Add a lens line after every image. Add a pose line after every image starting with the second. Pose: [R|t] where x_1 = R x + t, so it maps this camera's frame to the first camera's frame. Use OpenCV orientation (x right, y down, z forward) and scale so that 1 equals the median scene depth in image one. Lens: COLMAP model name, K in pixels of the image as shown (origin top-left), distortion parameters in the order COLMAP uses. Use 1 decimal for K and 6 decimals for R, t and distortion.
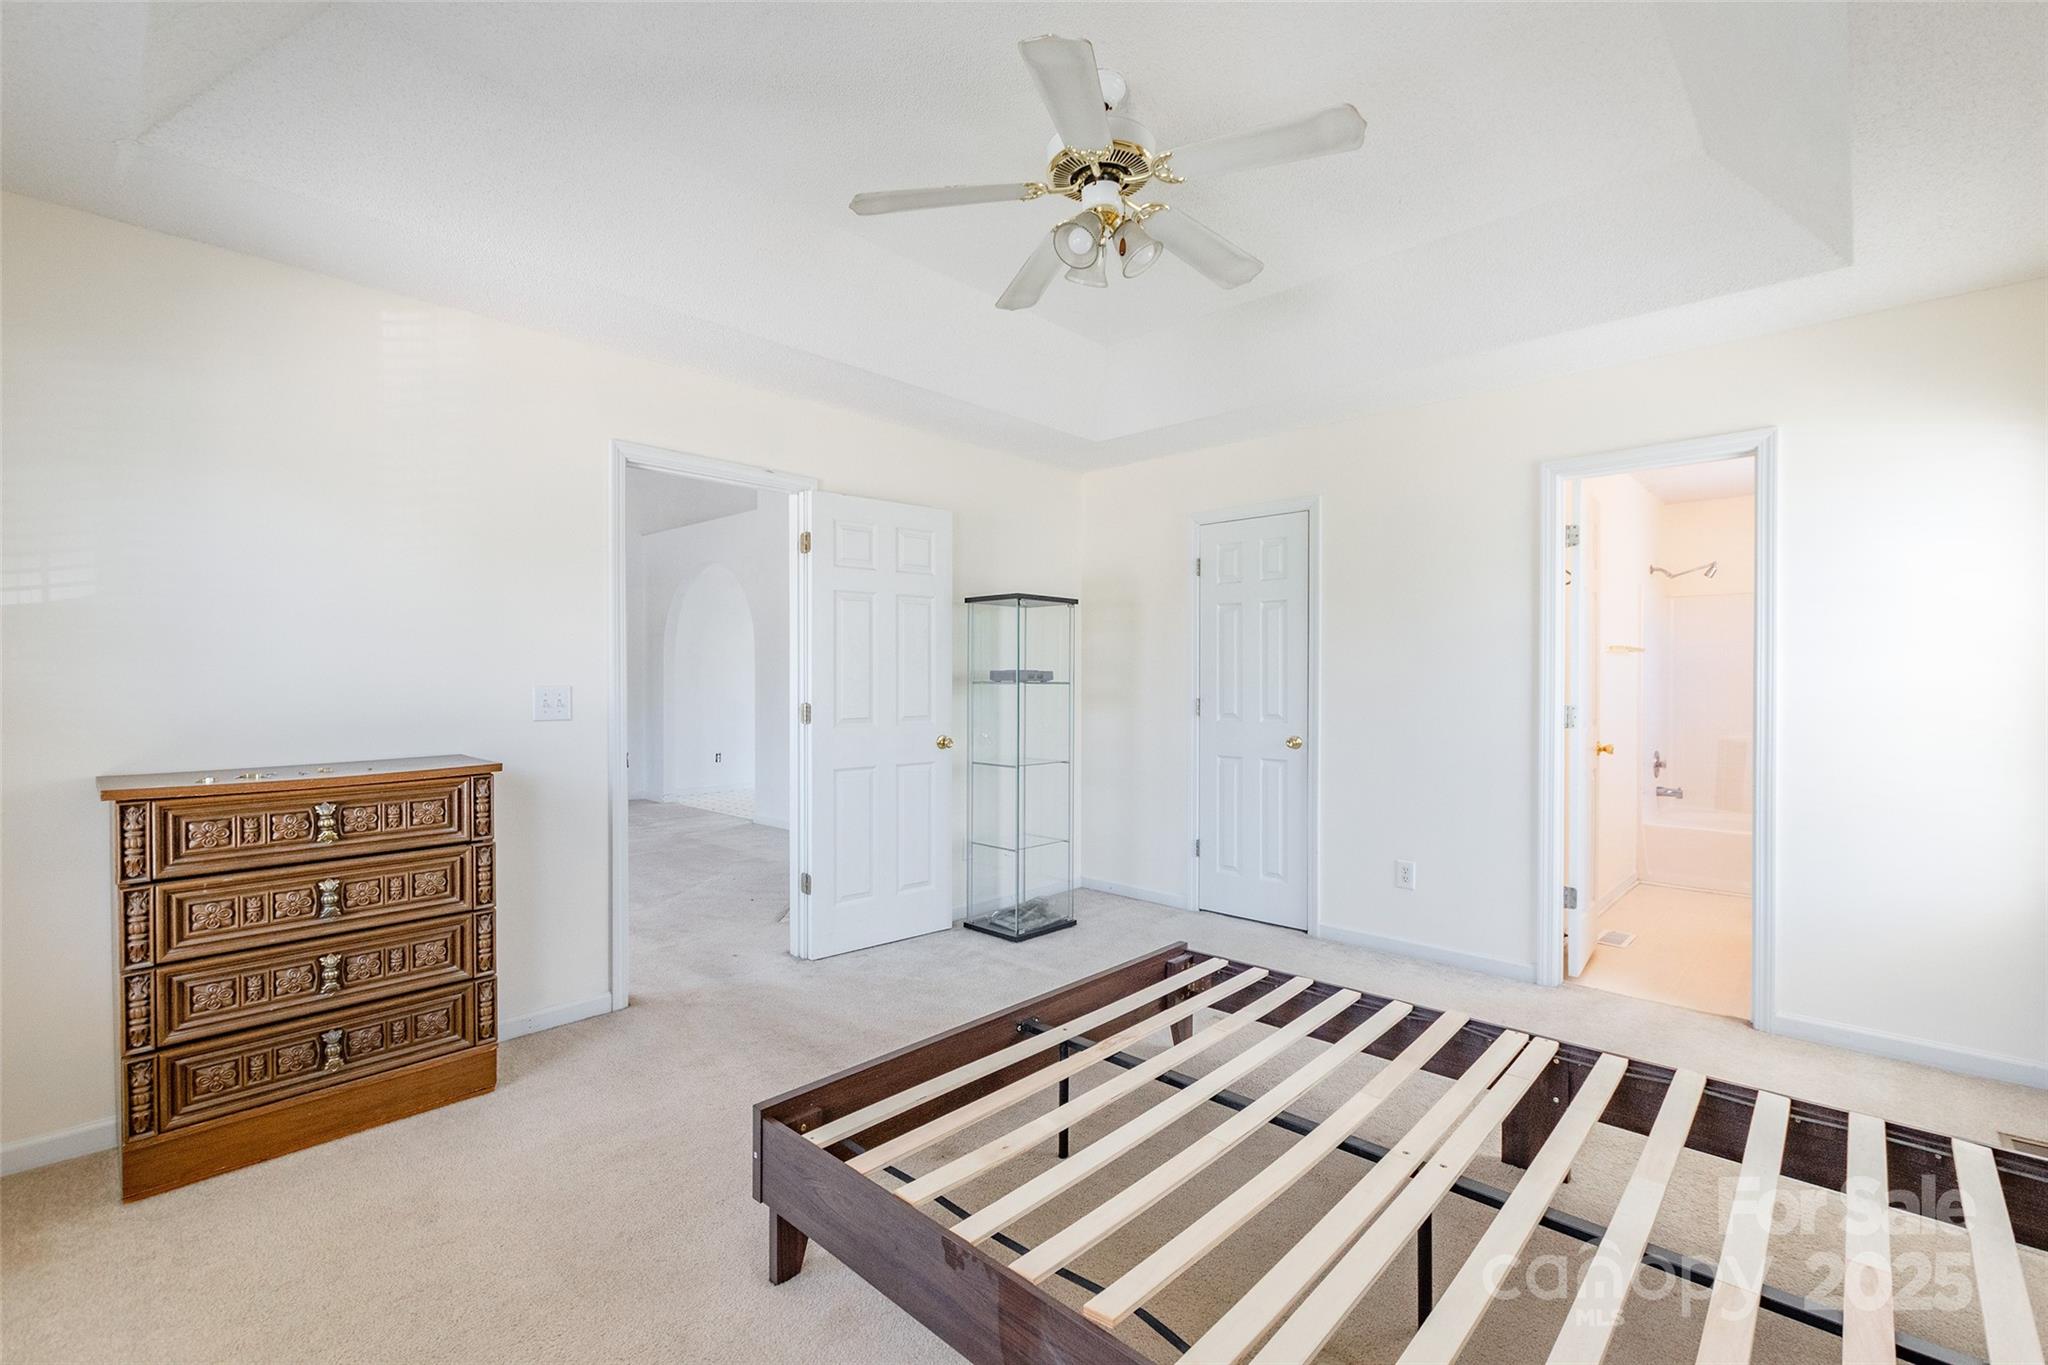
lens RADIAL K [[898.4, 0, 1024.0], [0, 898.4, 682.5], [0, 0, 1]] dist [0.000175, -0.000153]
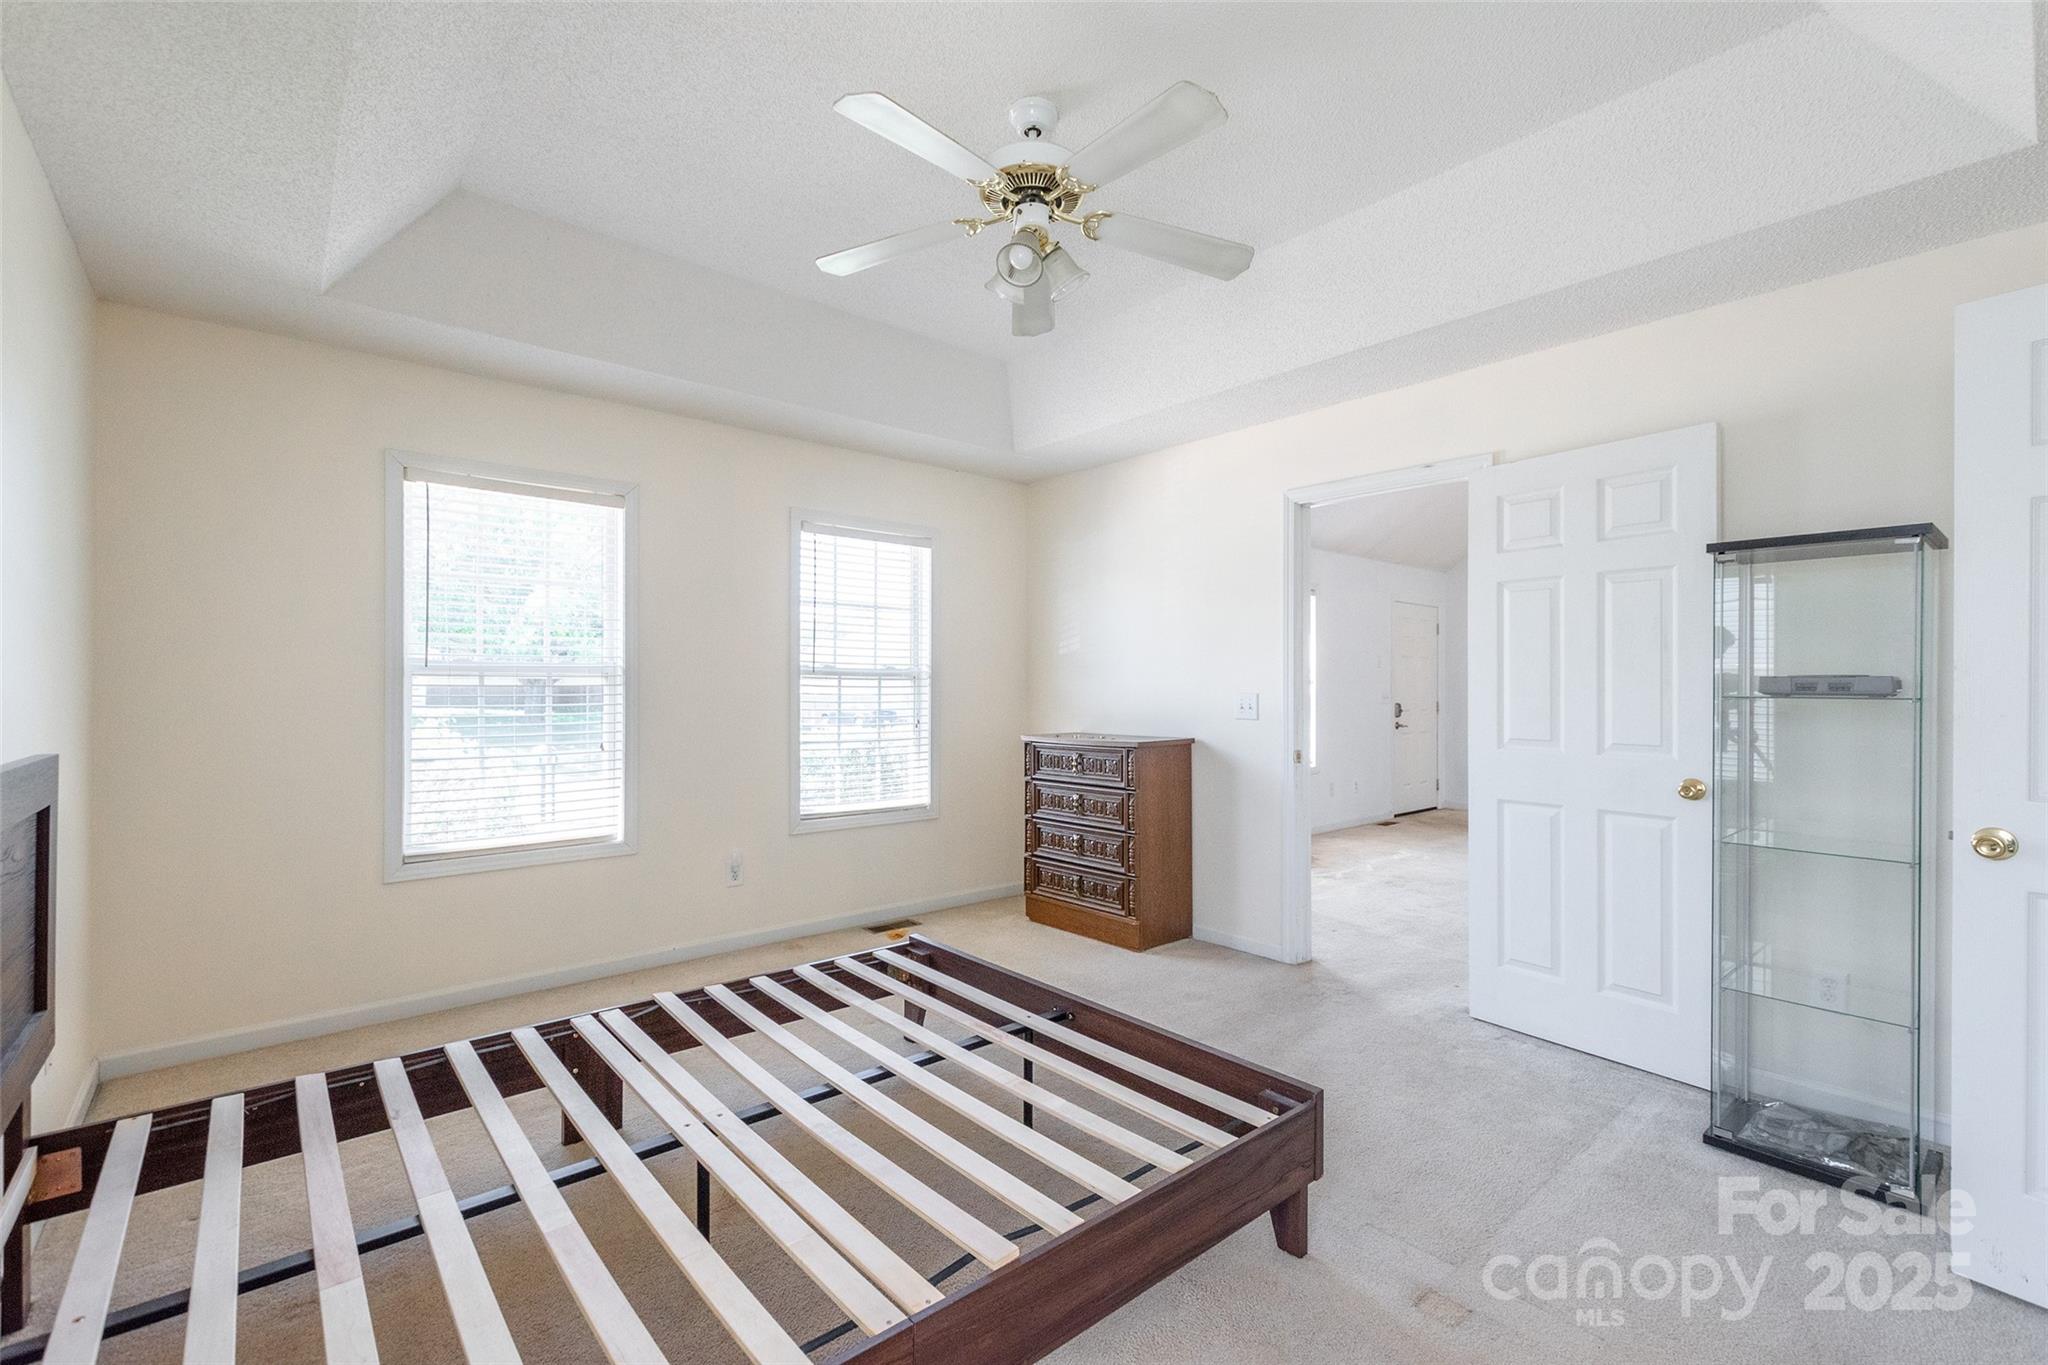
lens RADIAL K [[898.4, 0, 1024.0], [0, 898.4, 682.5], [0, 0, 1]] dist [0.000175, -0.000153]
pose [[-0.112802, -0.002651, -0.993614, 0.755850], [-0.008590, 0.999962, -0.001693, -0.006309], [0.993580, 0.008345, -0.112820, 0.757393]]
